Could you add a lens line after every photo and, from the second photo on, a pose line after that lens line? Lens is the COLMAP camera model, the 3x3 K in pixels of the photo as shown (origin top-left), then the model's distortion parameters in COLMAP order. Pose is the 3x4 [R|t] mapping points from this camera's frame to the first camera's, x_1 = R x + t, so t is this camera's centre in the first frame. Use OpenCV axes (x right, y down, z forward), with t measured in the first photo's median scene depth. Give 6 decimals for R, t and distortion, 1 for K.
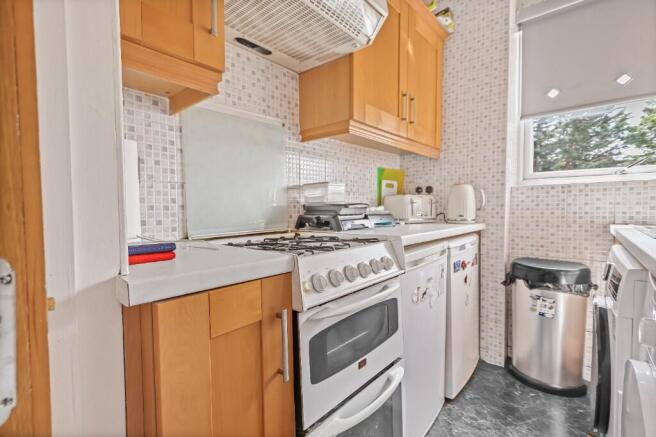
lens RADIAL K [[302.0, 0, 329.9], [0, 302.0, 216.2], [0, 0, 1]] dist [0.004522, 0.001782]
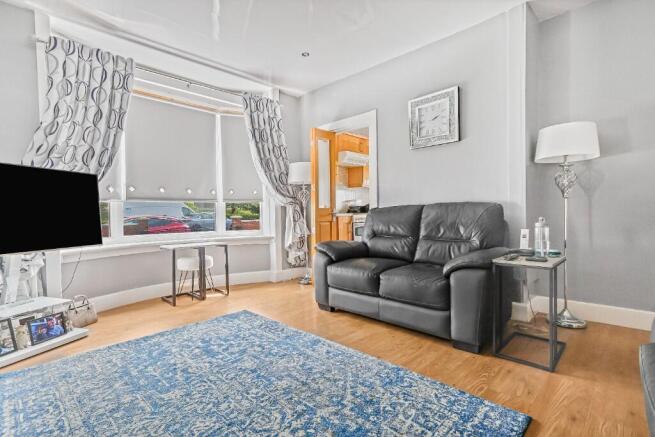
lens RADIAL K [[301.5, 0, 326.5], [0, 301.5, 216.8], [0, 0, 1]] dist [0.004522, 0.001782]
pose [[0.997162, -0.008928, -0.074754, -0.085896], [0.007678, 0.999826, -0.016988, 0.132575], [0.074892, 0.016366, 0.997057, -2.369372]]
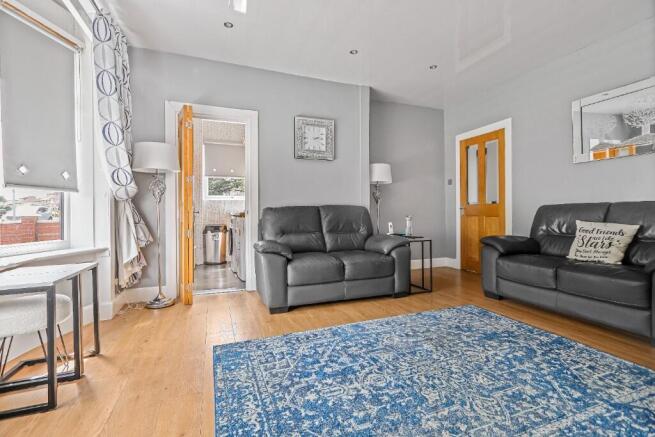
lens RADIAL K [[301.5, 0, 315.6], [0, 301.5, 212.3], [0, 0, 1]] dist [0.004522, 0.001782]
pose [[0.500777, 0.004096, 0.865566, -1.629341], [0.025994, 0.999467, -0.019768, 0.122444], [-0.865186, 0.032399, 0.500404, -1.622291]]
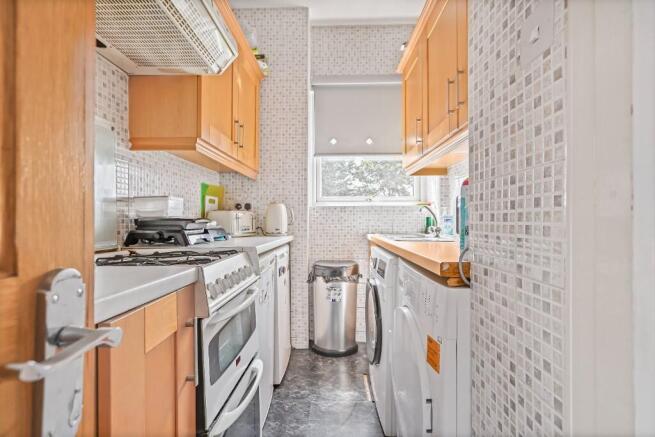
lens RADIAL K [[301.5, 0, 326.3], [0, 301.5, 217.0], [0, 0, 1]] dist [0.004522, 0.001782]
pose [[0.777153, 0.013170, 0.629173, -0.202218], [0.016441, 0.999015, -0.041219, 0.002121], [-0.629096, 0.042378, 0.776171, -0.060422]]
